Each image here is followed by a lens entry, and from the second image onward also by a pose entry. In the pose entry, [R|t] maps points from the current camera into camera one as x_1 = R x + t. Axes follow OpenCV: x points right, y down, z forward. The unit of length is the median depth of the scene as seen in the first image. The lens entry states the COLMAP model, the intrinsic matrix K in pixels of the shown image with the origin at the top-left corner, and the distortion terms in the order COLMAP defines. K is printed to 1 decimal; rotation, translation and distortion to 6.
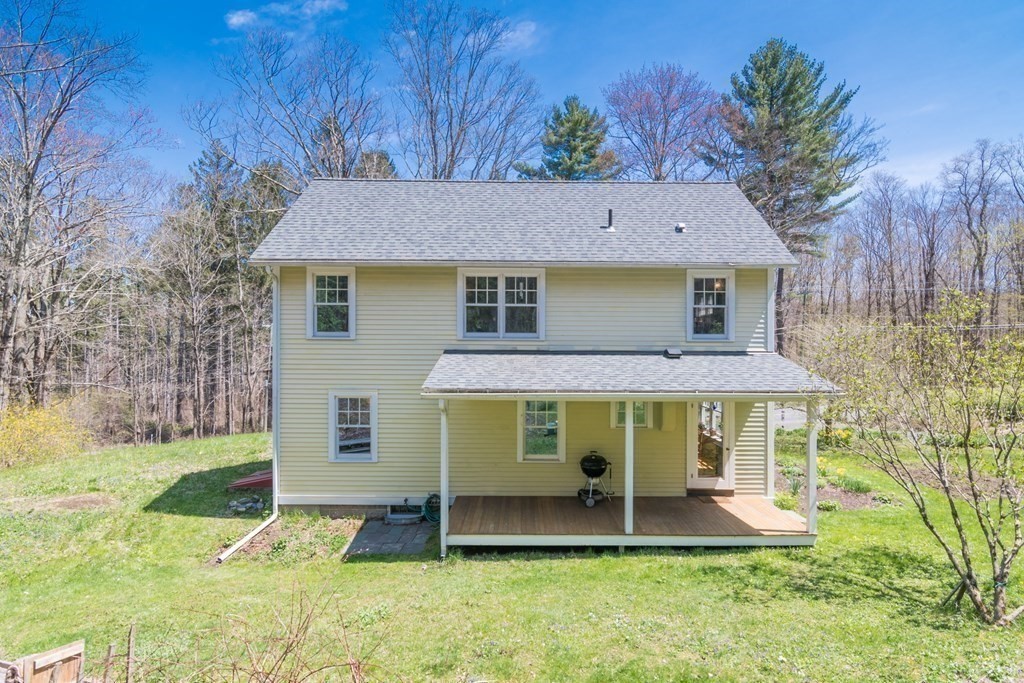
lens RADIAL K [[476.8, 0, 512.0], [0, 476.8, 341.5], [0, 0, 1]] dist [-0.002056, -0.000224]
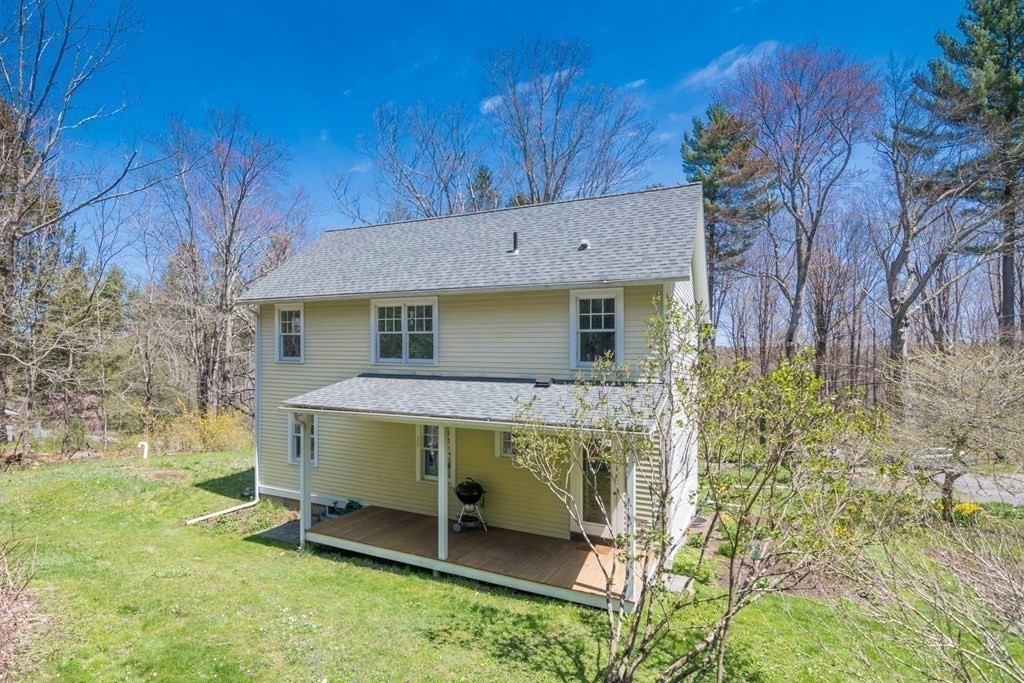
lens RADIAL K [[498.5, 0, 511.6], [0, 498.5, 359.7], [0, 0, 1]] dist [-0.002001, -0.000095]
pose [[0.901598, 0.008977, -0.432481, 0.685041], [-0.014281, 0.999857, -0.009018, -0.008441], [0.432339, 0.014307, 0.901598, 0.091666]]
